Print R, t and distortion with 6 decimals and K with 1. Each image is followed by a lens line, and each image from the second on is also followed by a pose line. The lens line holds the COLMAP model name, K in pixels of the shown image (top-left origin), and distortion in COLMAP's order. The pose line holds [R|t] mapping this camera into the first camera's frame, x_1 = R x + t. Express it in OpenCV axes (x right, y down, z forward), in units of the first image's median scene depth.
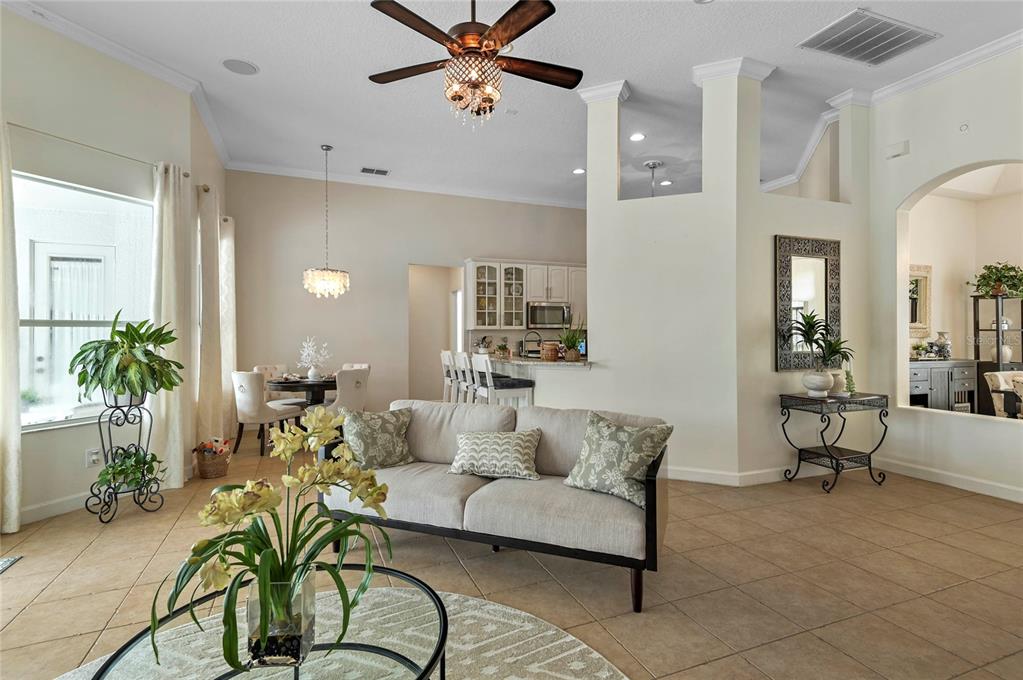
lens RADIAL K [[500.3, 0, 511.5], [0, 500.3, 340.0], [0, 0, 1]] dist [0.031696, 0.000045]
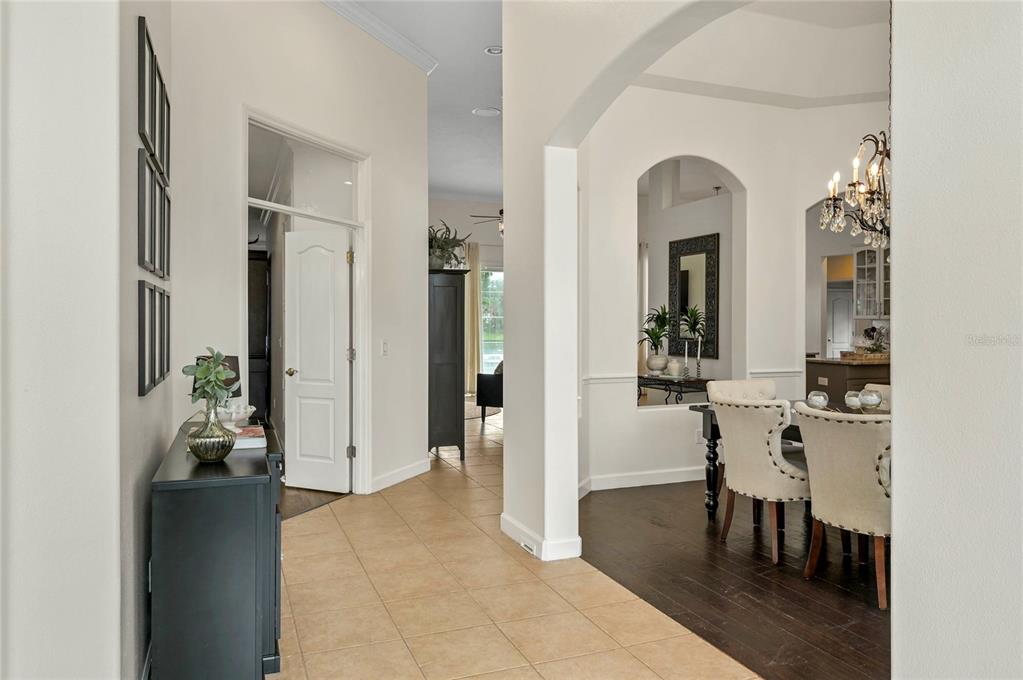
lens RADIAL K [[712.1, 0, 511.8], [0, 712.1, 323.4], [0, 0, 1]] dist [-0.001345, -0.000865]
pose [[-0.014628, 0.002505, -0.999890, 1.370603], [-0.014736, 0.999888, 0.002720, -0.008211], [0.999784, 0.014774, -0.014590, 0.404300]]
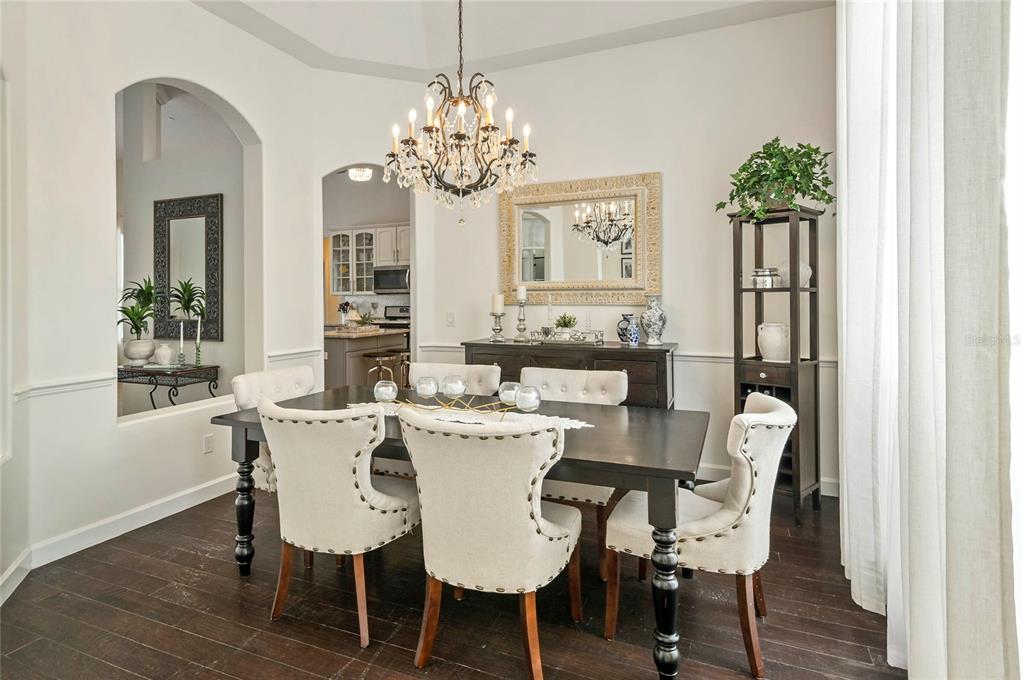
lens RADIAL K [[568.3, 0, 467.3], [0, 568.3, 293.9], [0, 0, 1]] dist [0.026517, -0.001377]
pose [[0.671025, -0.009773, -0.741370, 1.091039], [-0.002579, 0.999876, -0.015515, -0.006582], [0.741430, 0.012323, 0.670917, 0.435119]]
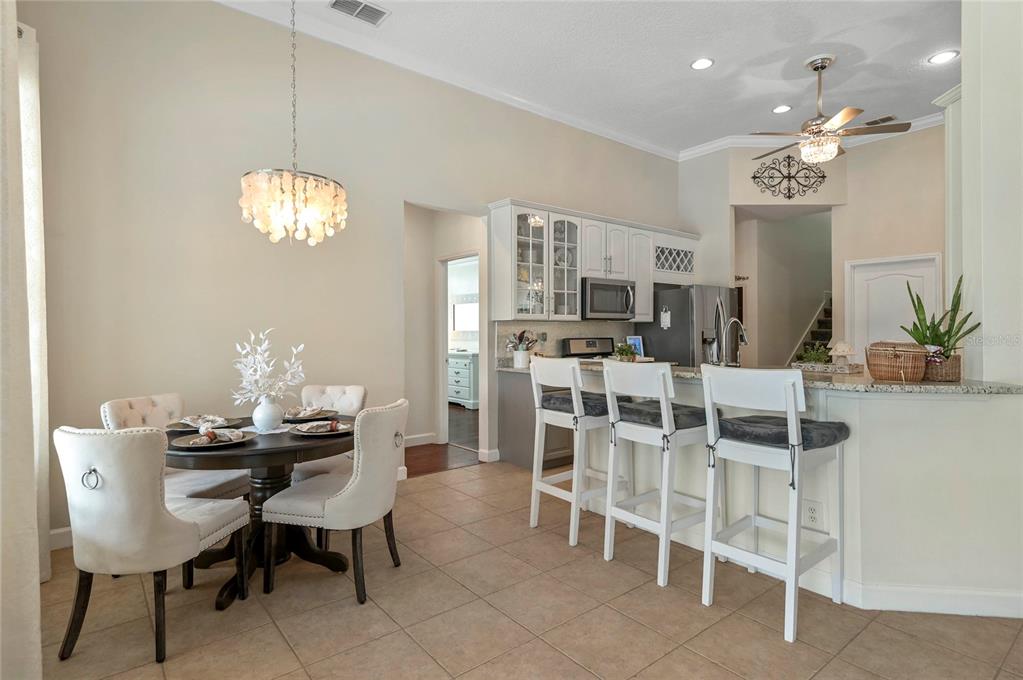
lens RADIAL K [[523.4, 0, 511.5], [0, 523.4, 340.0], [0, 0, 1]] dist [0.019505, -0.001248]
pose [[0.961859, -0.005718, 0.273487, -0.267925], [0.004450, 0.999976, 0.005258, -0.000106], [-0.273511, -0.003840, 0.961861, 0.428607]]
